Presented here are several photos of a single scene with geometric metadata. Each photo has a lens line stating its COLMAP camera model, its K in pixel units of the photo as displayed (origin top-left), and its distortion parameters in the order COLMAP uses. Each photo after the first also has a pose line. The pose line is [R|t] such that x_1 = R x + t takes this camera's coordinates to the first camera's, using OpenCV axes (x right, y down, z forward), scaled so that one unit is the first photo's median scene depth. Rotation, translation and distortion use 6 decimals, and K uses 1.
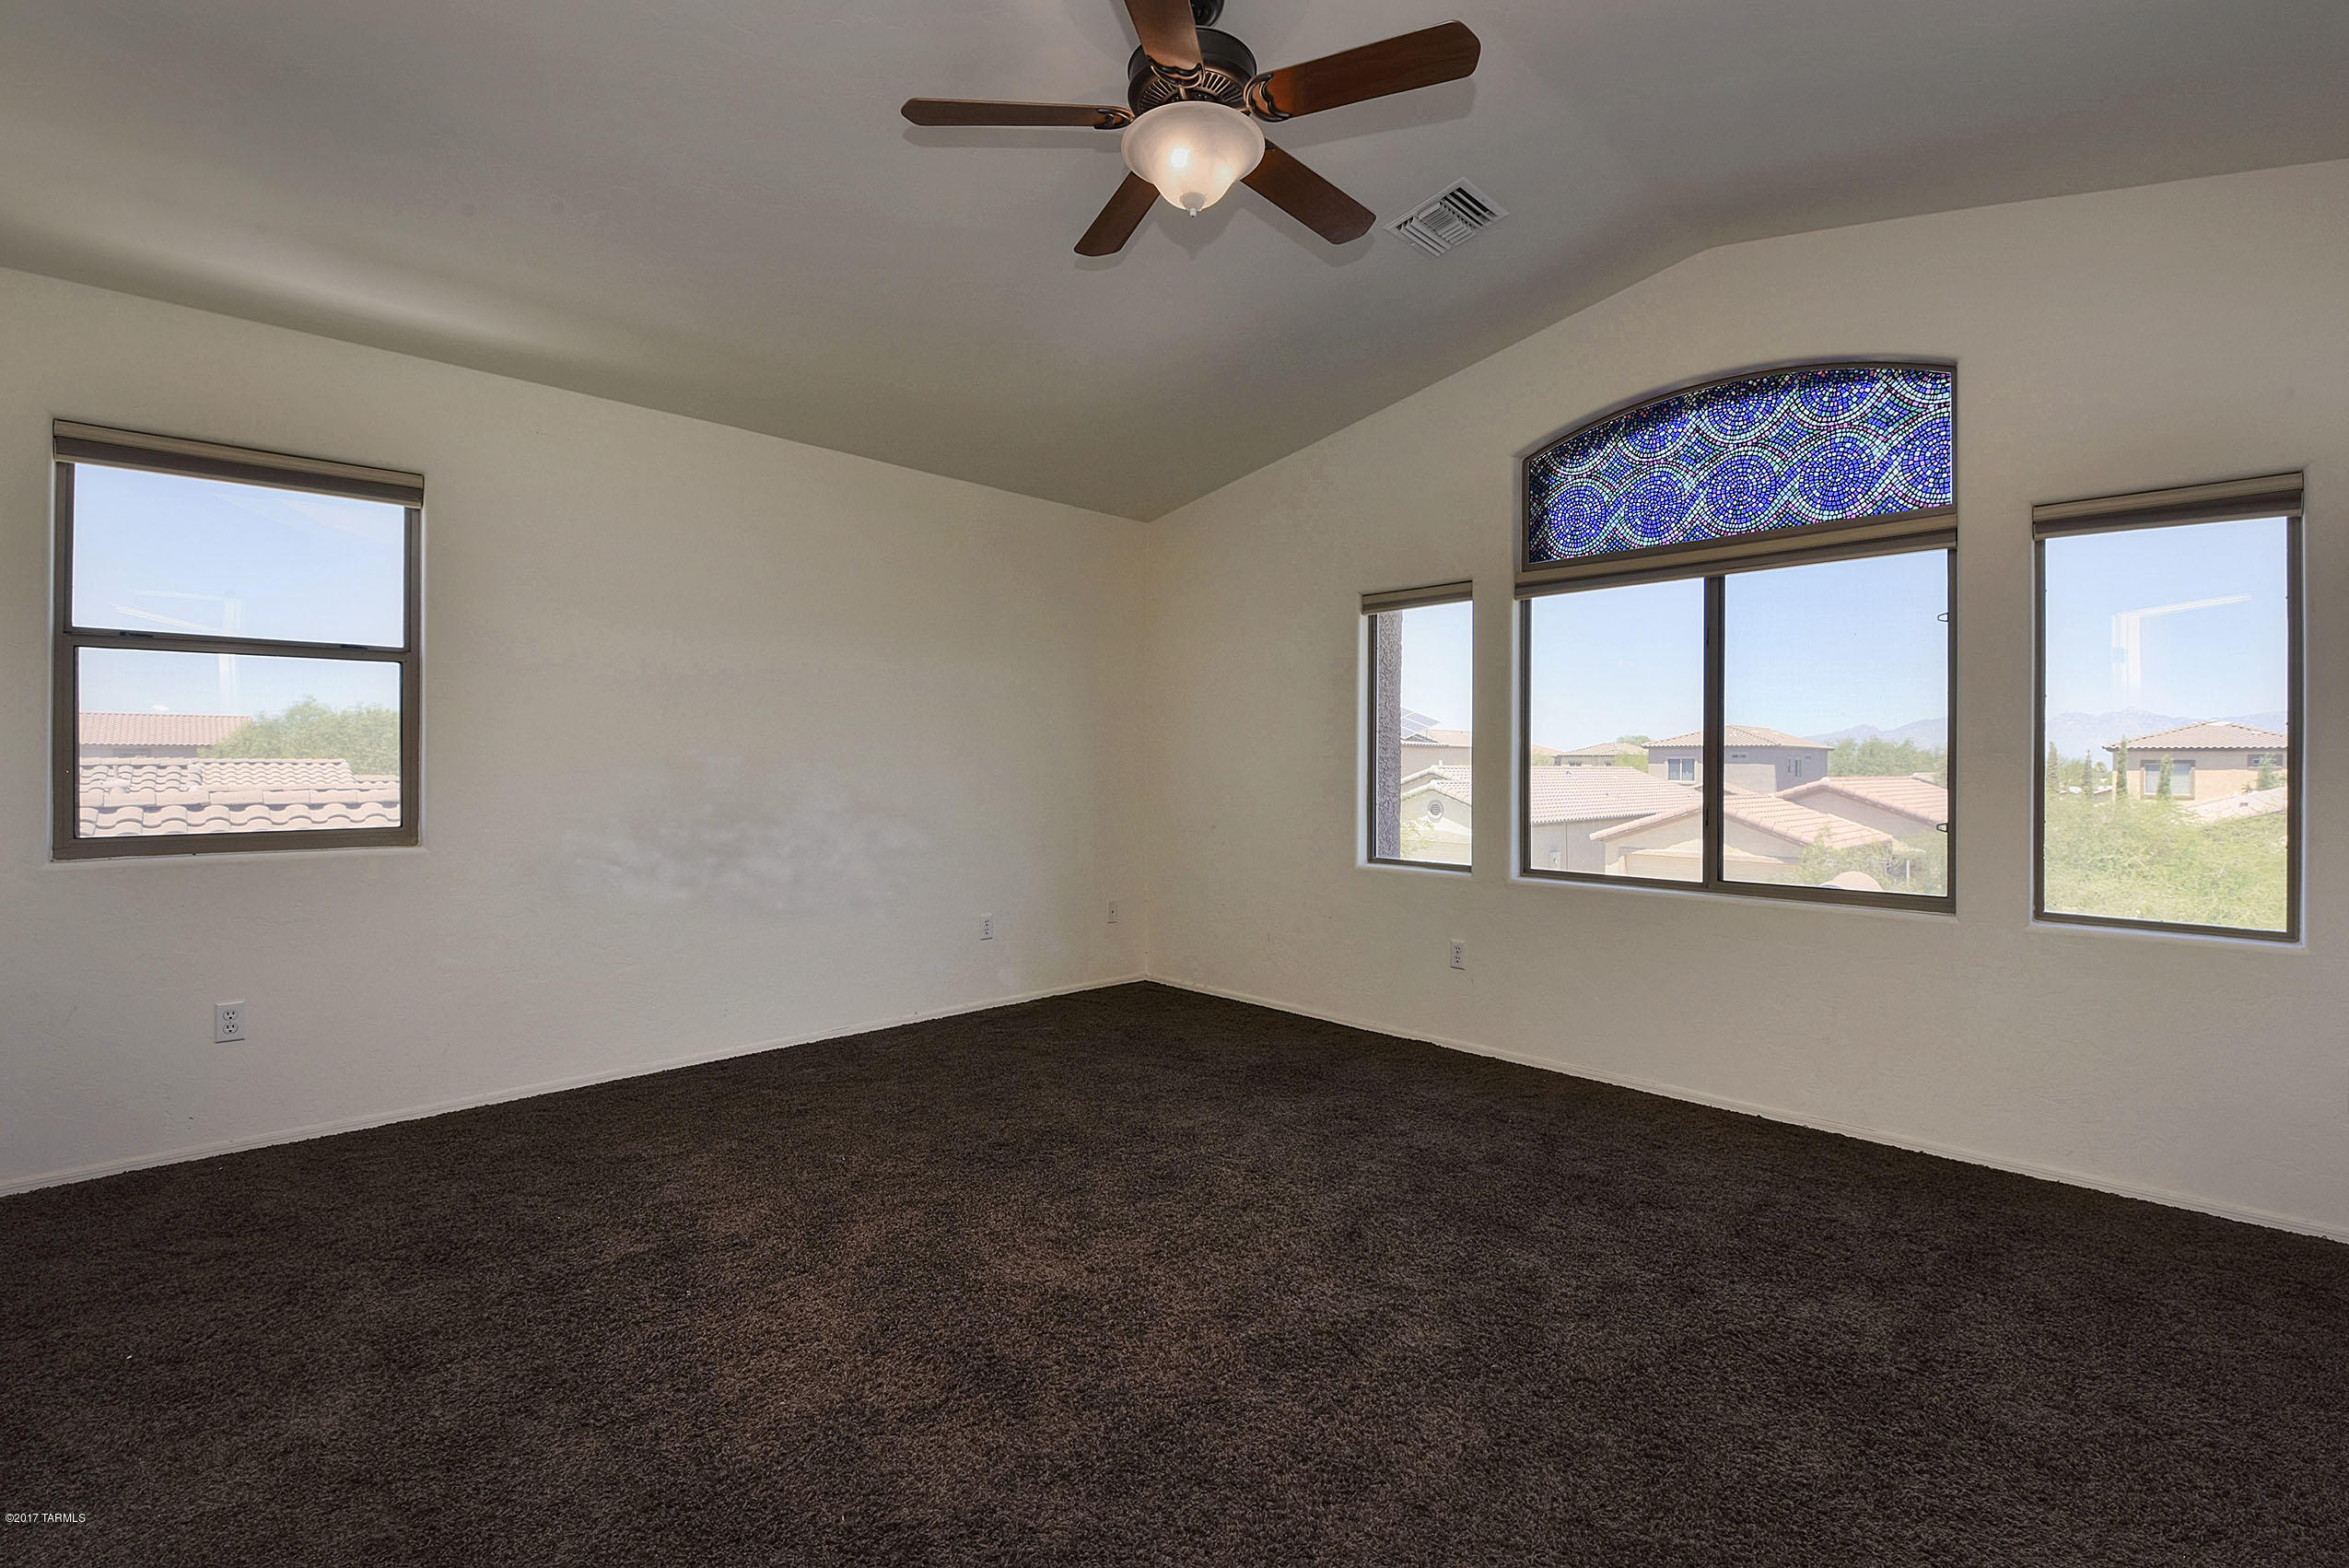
lens RADIAL K [[1039.4, 0, 1171.7], [0, 1039.4, 766.1], [0, 0, 1]] dist [0.003293, -0.000522]
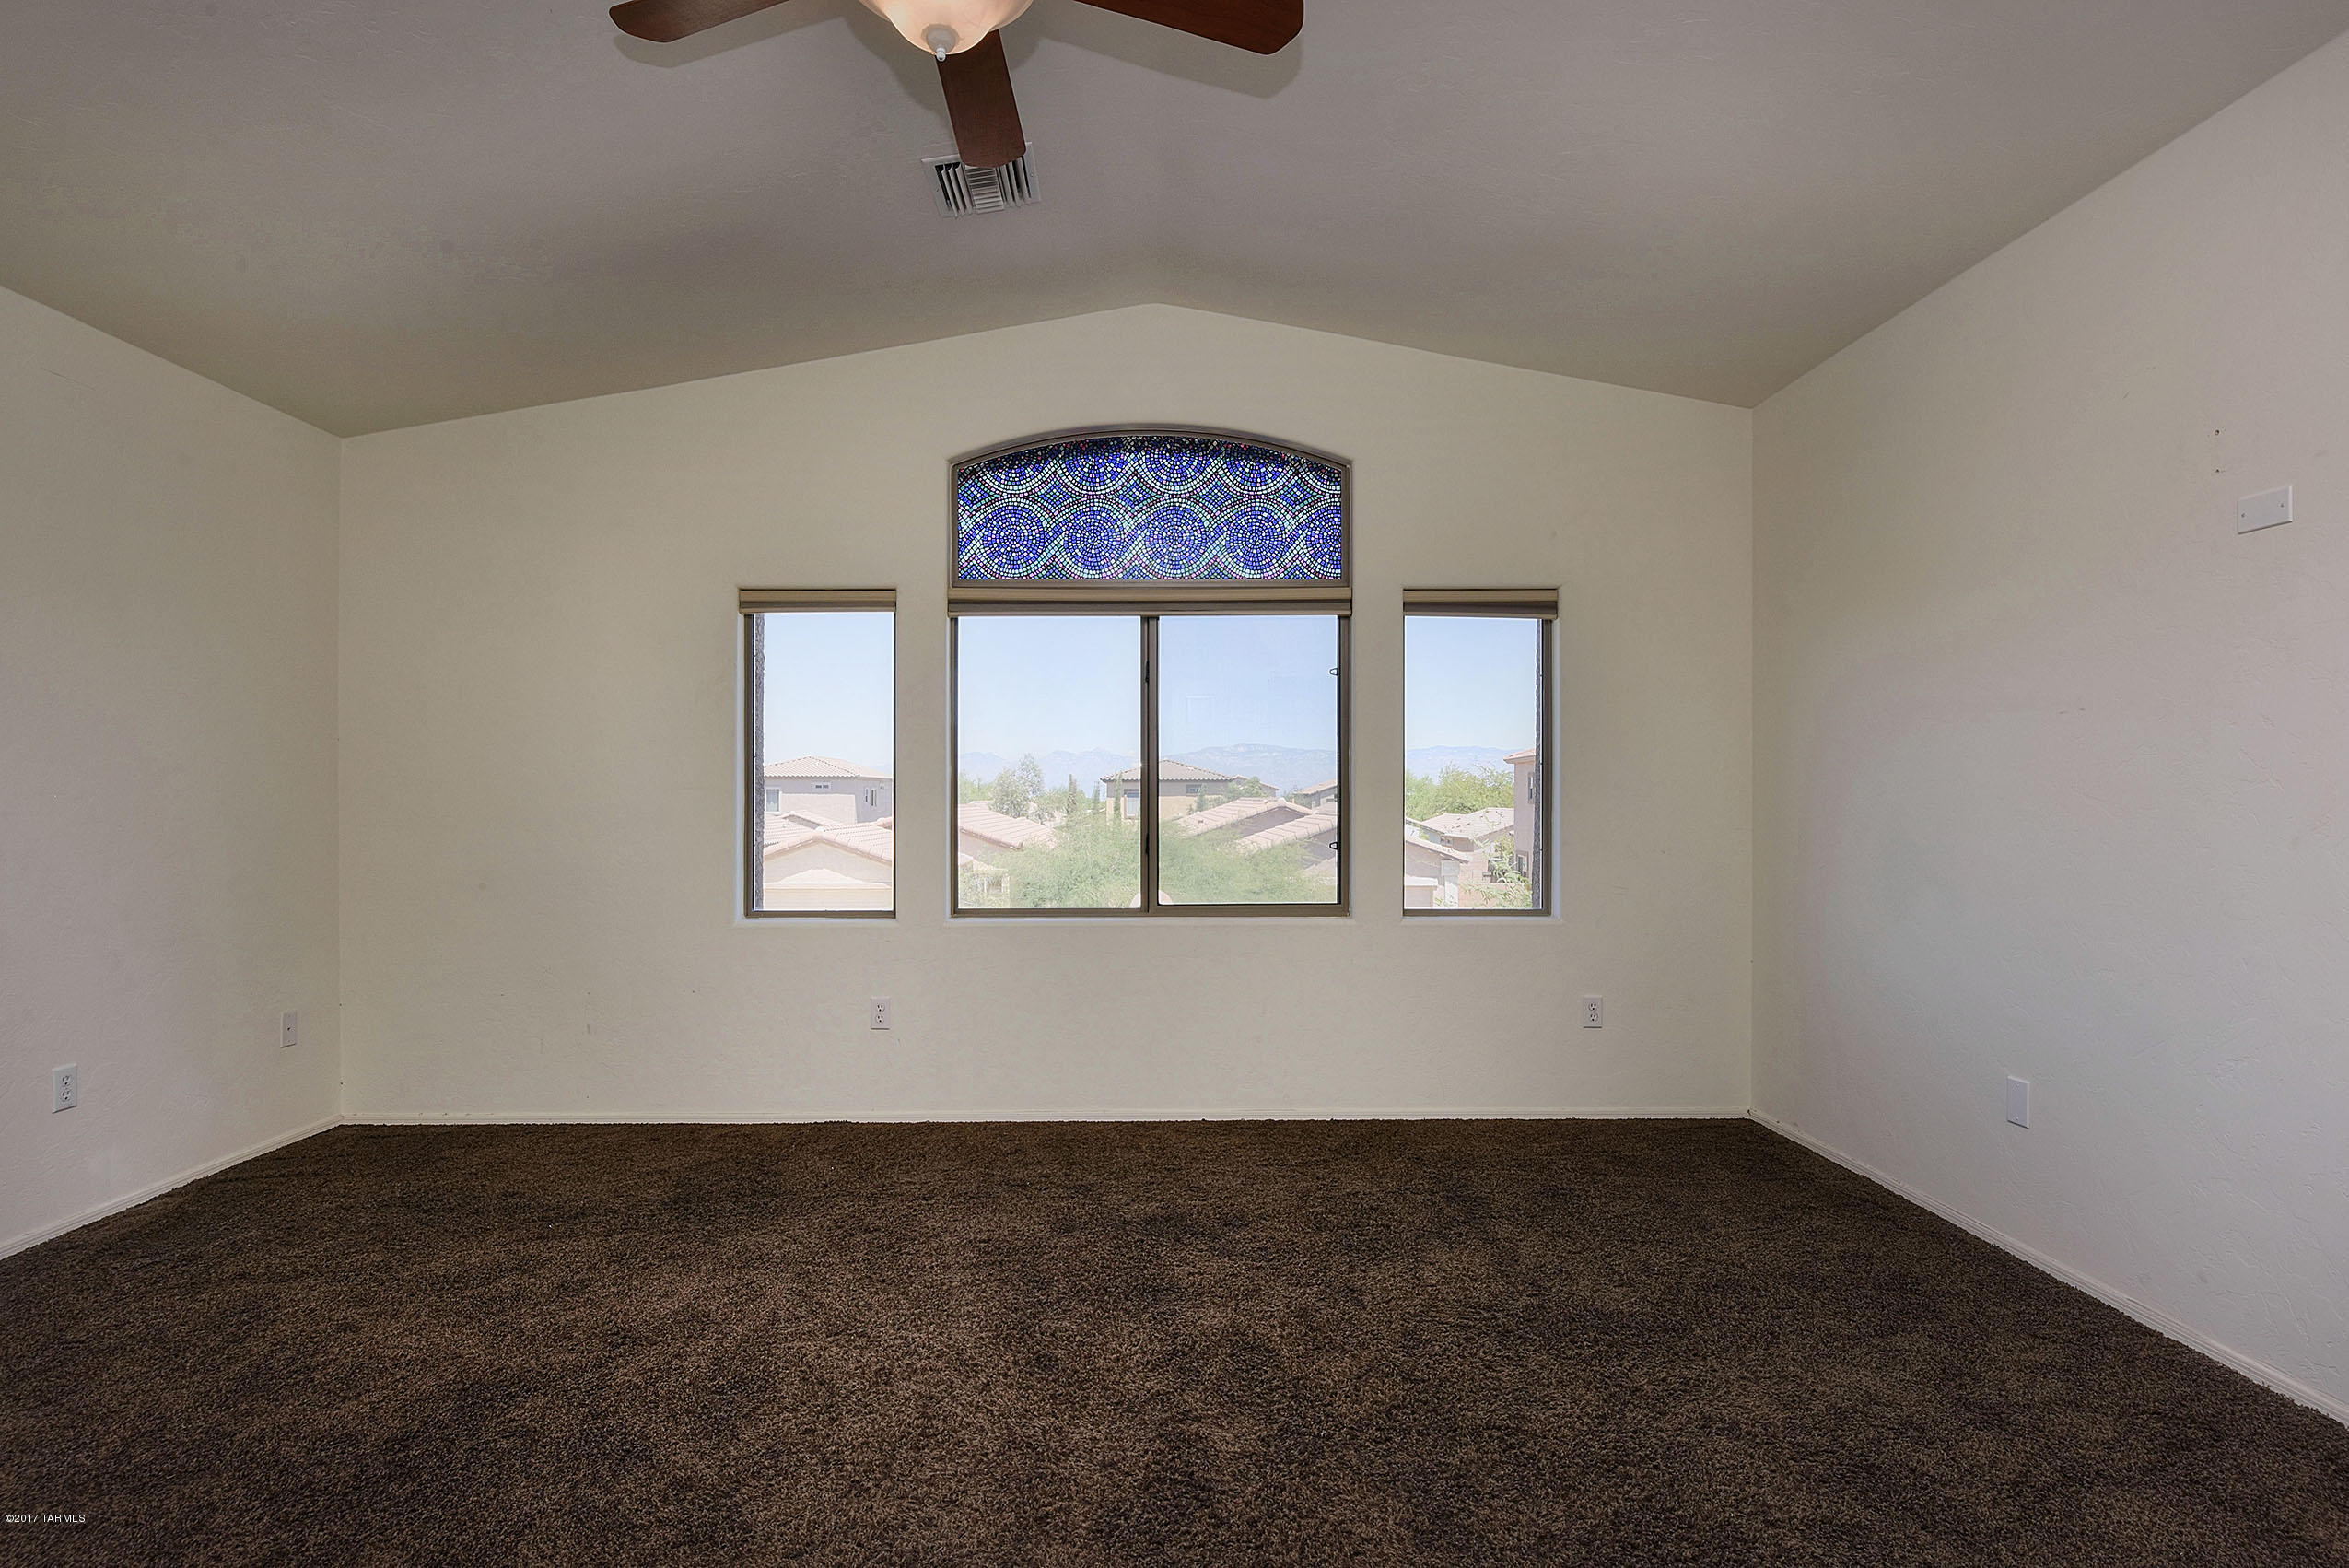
lens RADIAL K [[1093.6, 0, 1174.7], [0, 1093.6, 796.0], [0, 0, 1]] dist [0.004343, -0.002022]
pose [[0.700941, -0.001174, 0.713218, -0.255250], [0.006706, 0.999965, -0.004945, 0.005107], [-0.713187, 0.008249, 0.700925, 0.215161]]
